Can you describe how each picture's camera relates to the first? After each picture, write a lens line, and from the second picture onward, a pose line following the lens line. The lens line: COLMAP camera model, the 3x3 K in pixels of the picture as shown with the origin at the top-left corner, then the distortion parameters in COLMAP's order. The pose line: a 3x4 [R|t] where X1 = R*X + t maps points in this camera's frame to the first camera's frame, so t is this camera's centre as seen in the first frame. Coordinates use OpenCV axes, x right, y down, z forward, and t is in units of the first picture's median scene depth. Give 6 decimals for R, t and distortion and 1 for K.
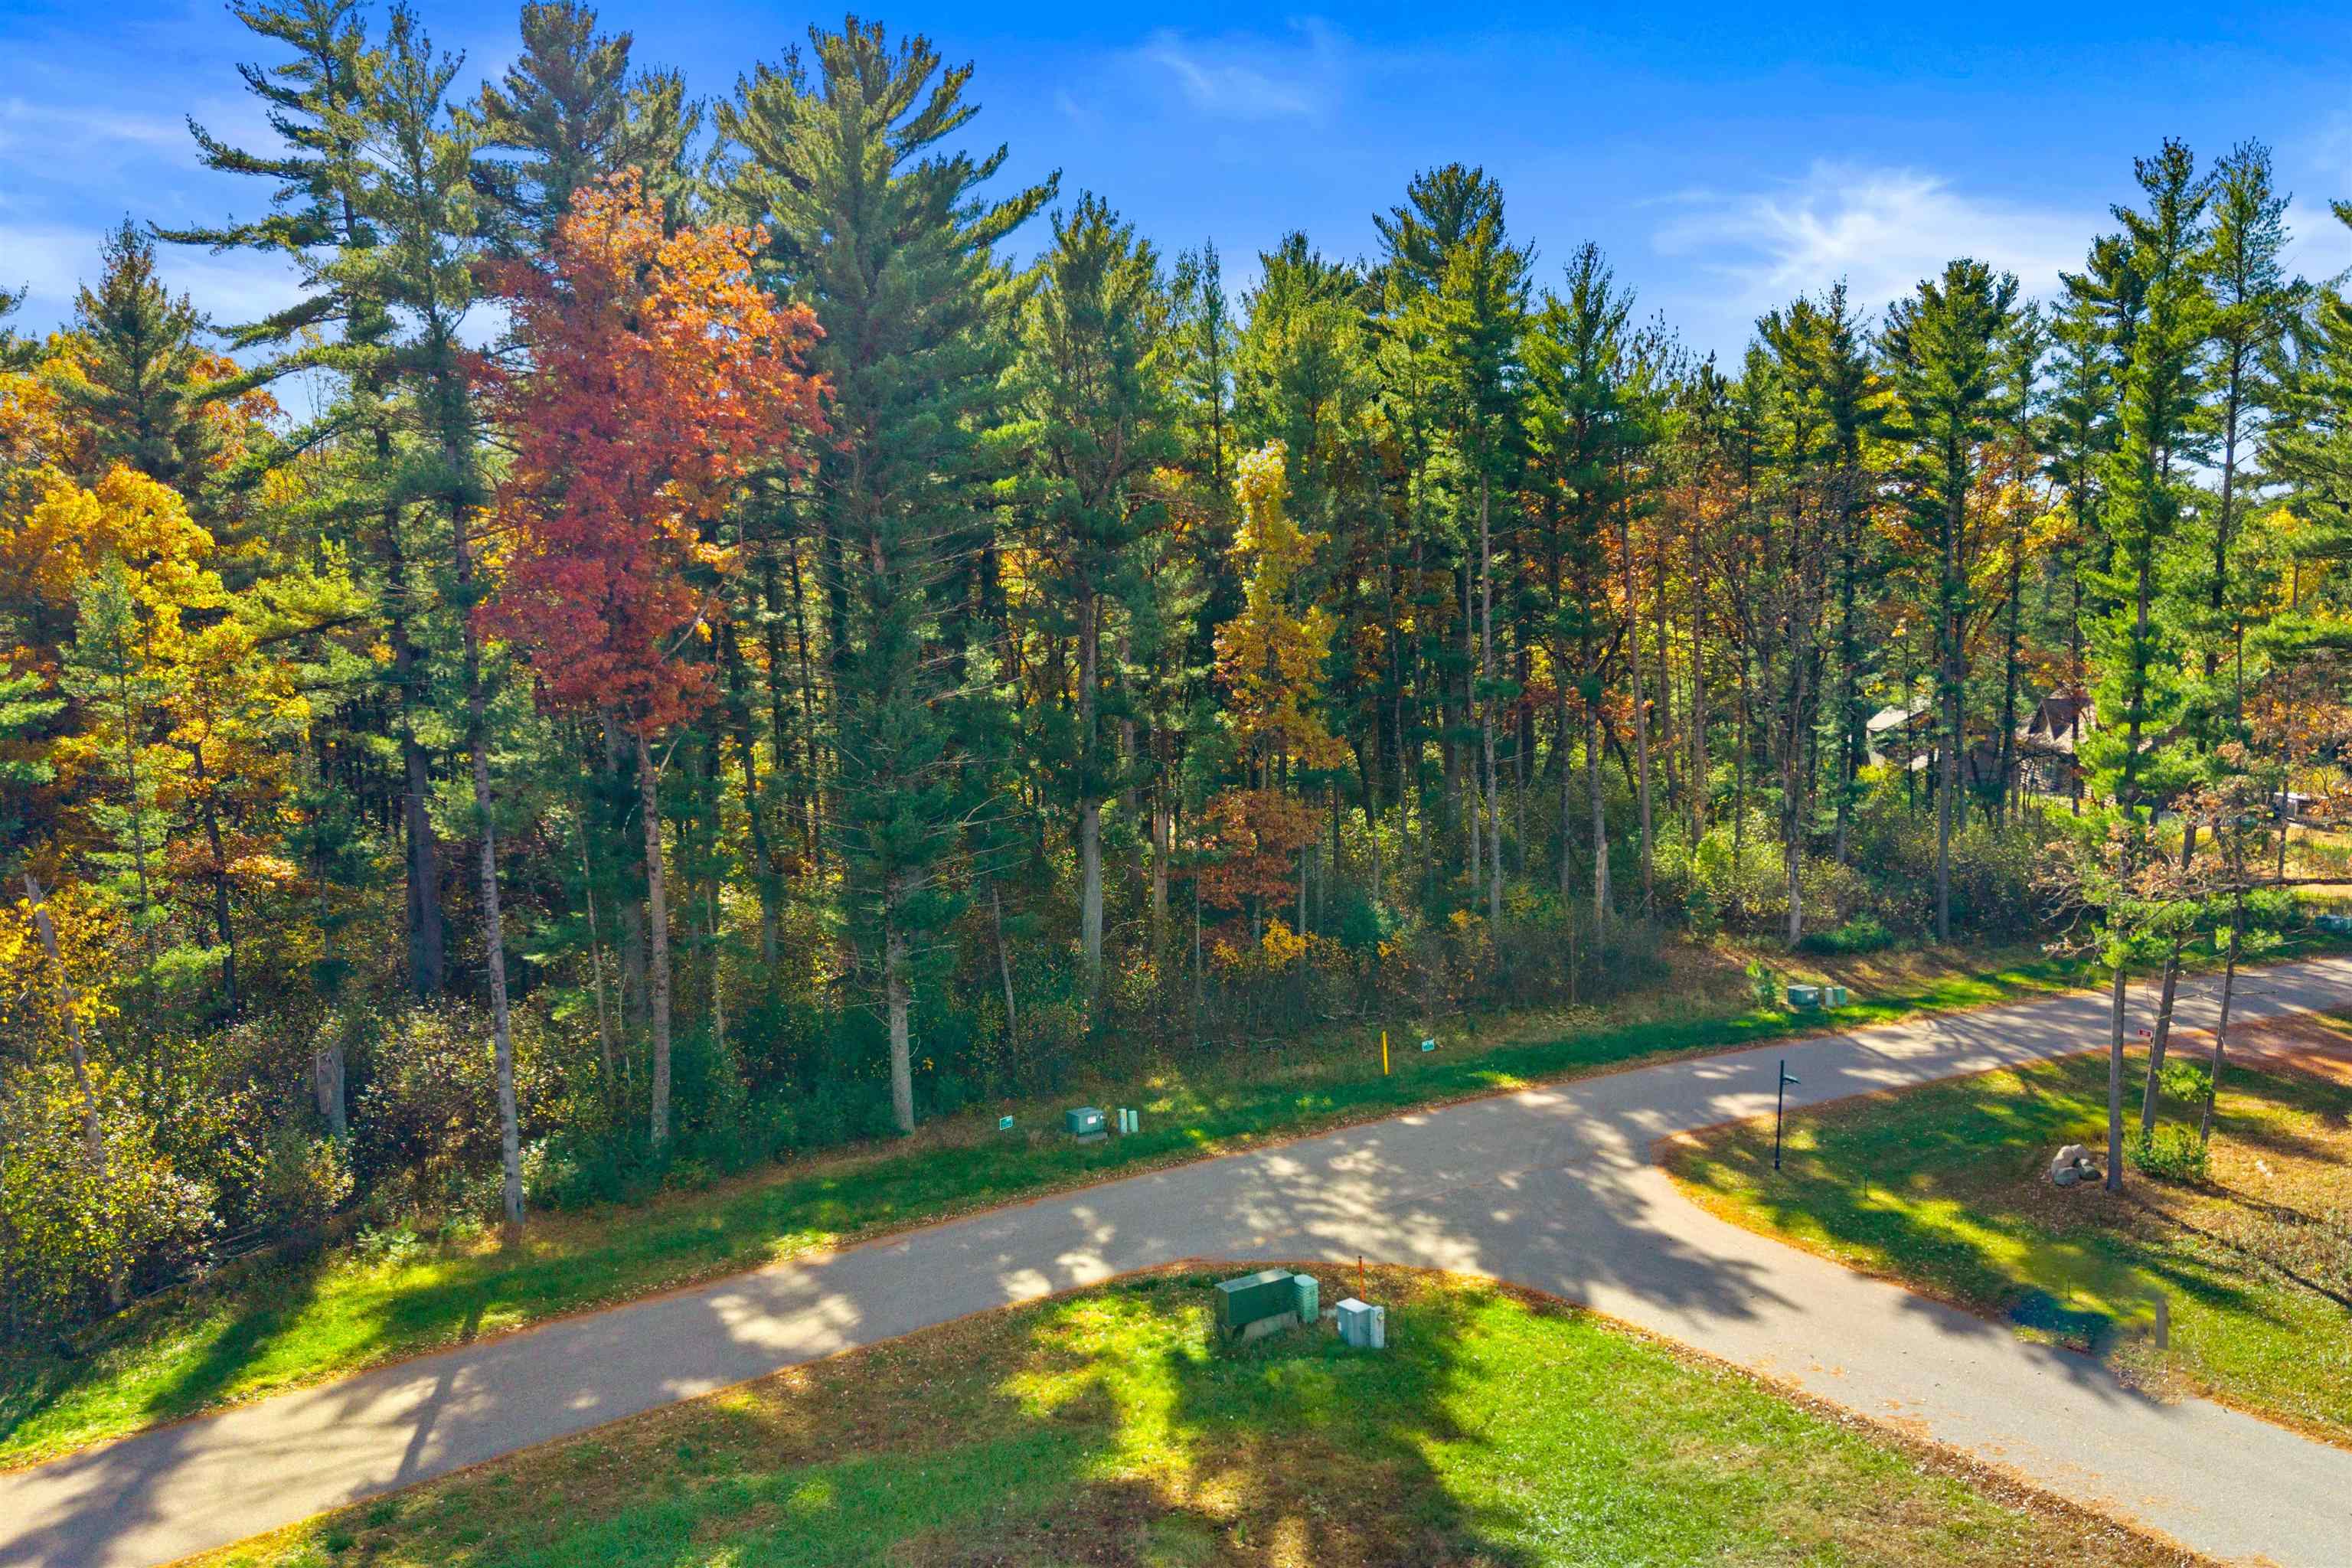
lens RADIAL K [[1878.7, 0, 1212.5], [0, 1878.7, 785.8], [0, 0, 1]] dist [0.047203, -0.033732]
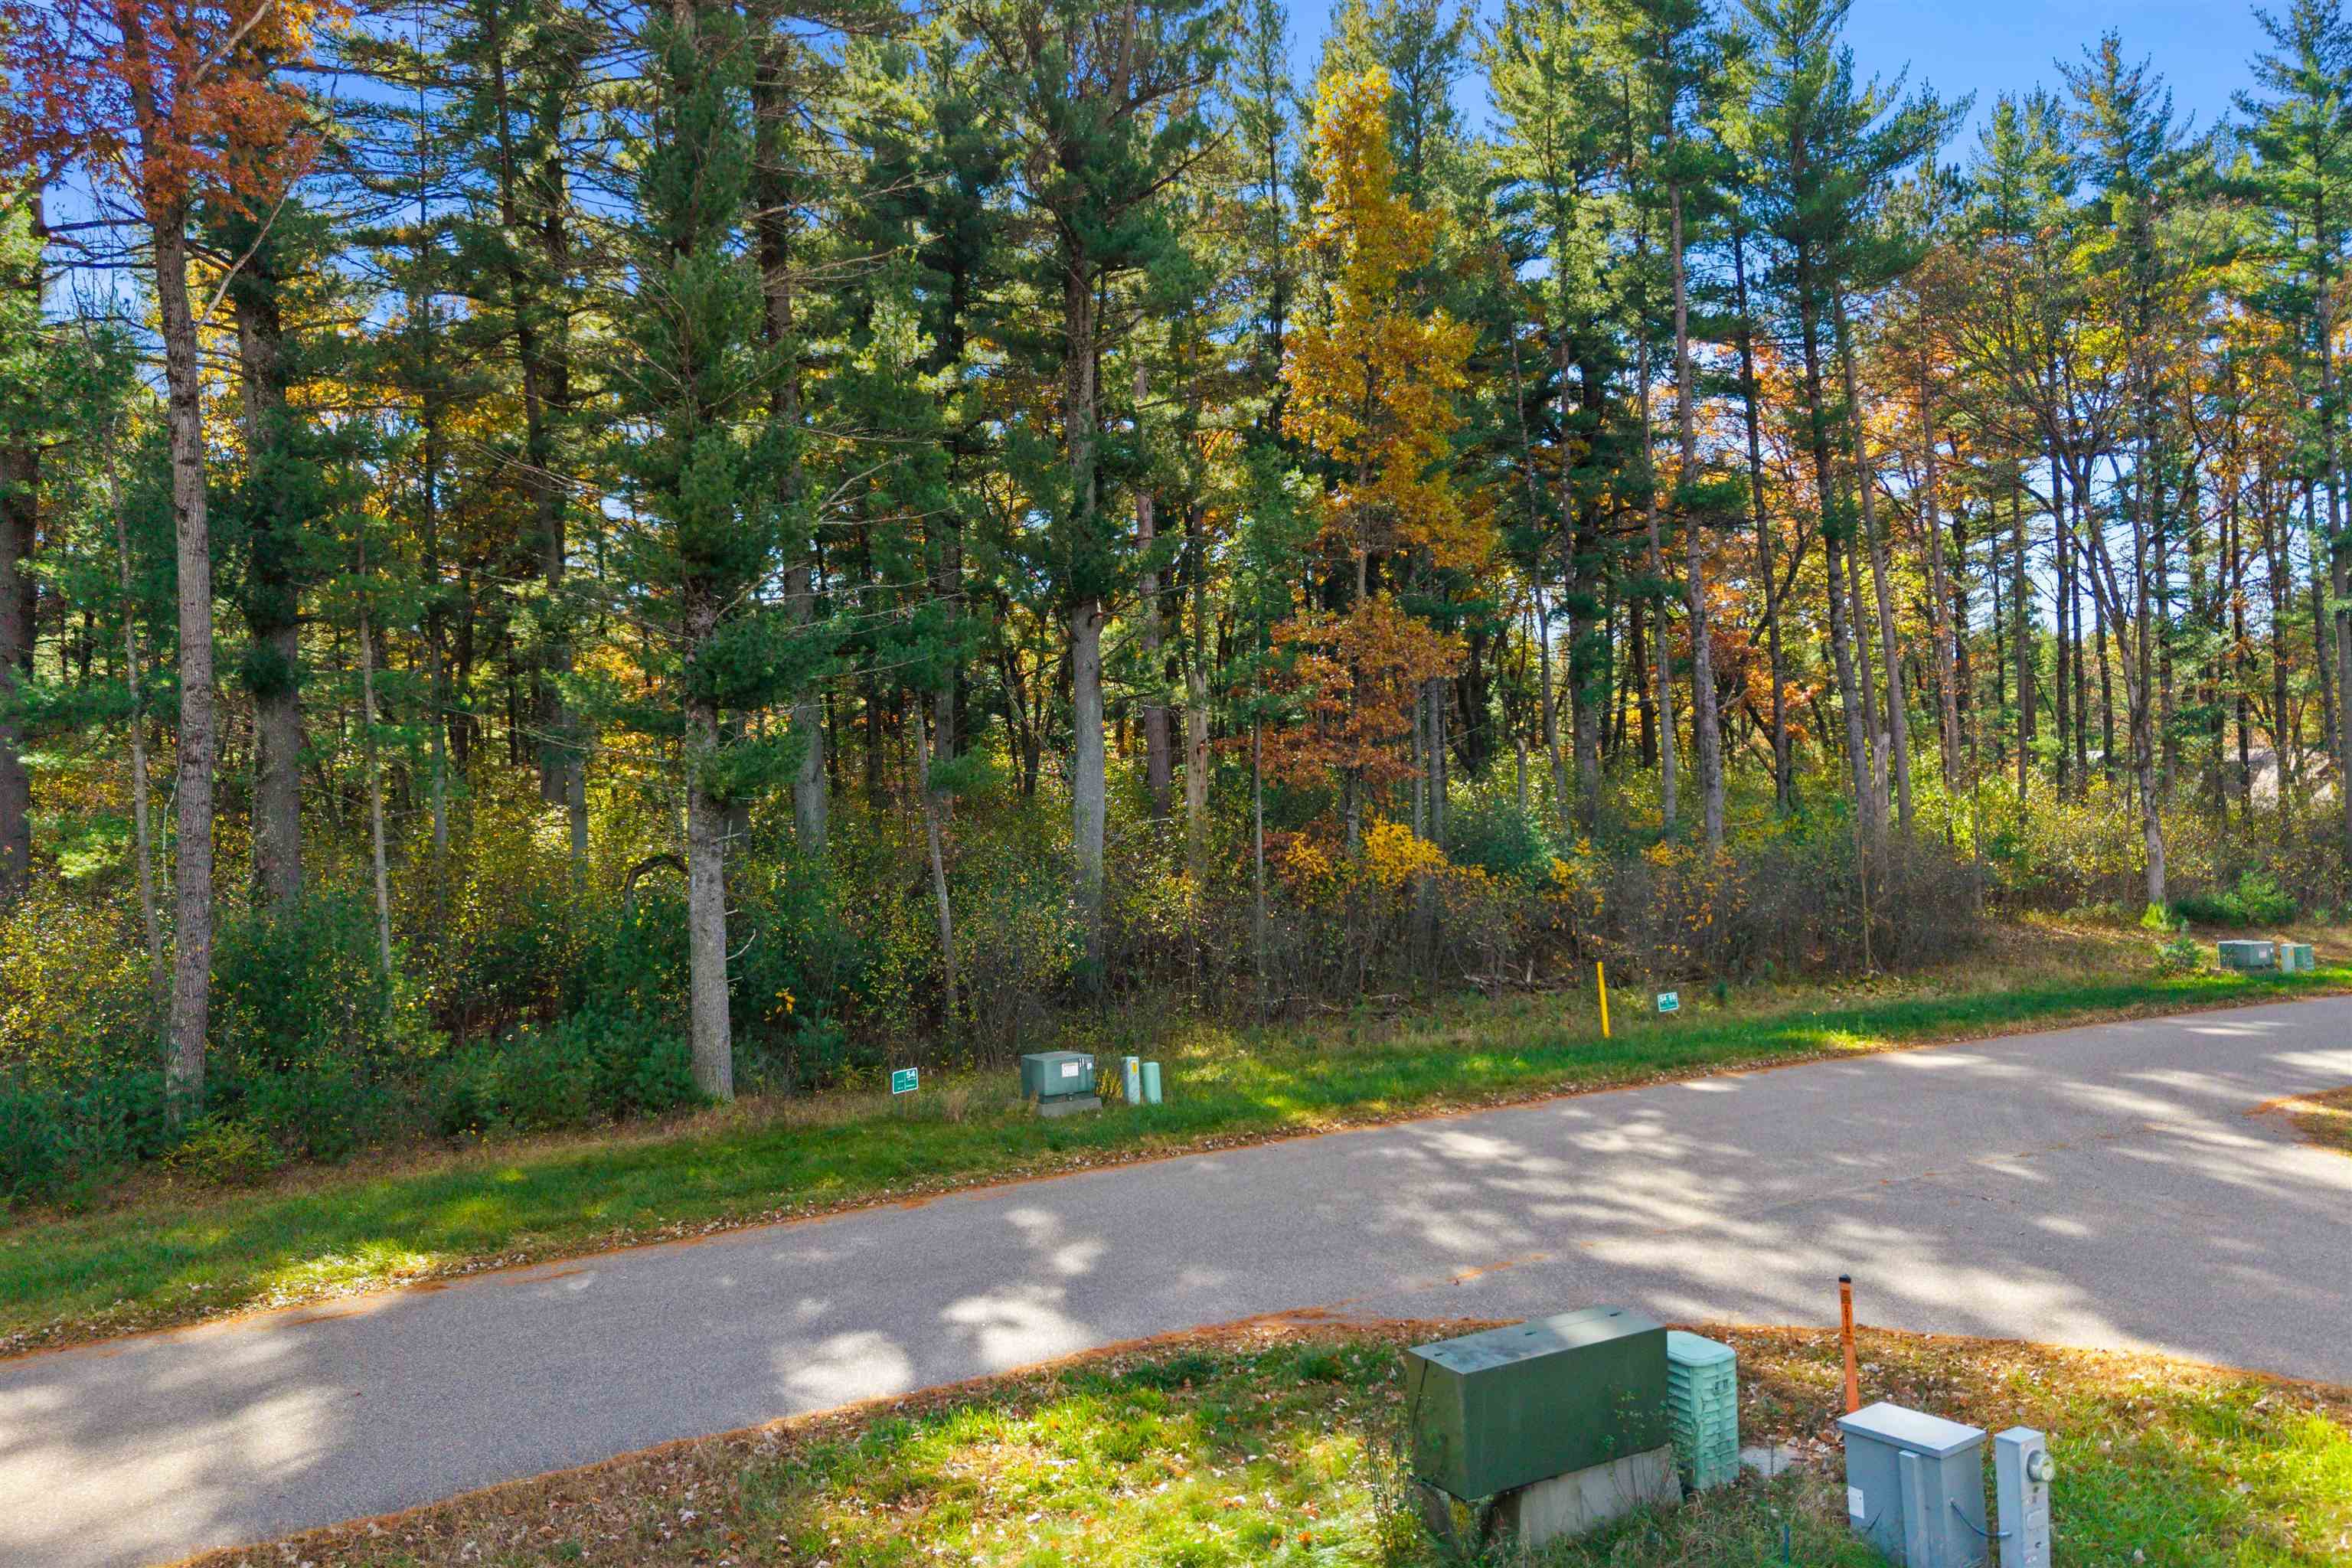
lens RADIAL K [[1593.9, 0, 1141.5], [0, 1593.9, 783.1], [0, 0, 1]] dist [0.038344, -0.062469]
pose [[0.998431, -0.007935, -0.055431, -0.021553], [-0.000462, 0.988708, -0.149854, 0.172684], [0.055995, 0.149645, 0.987153, 0.592403]]
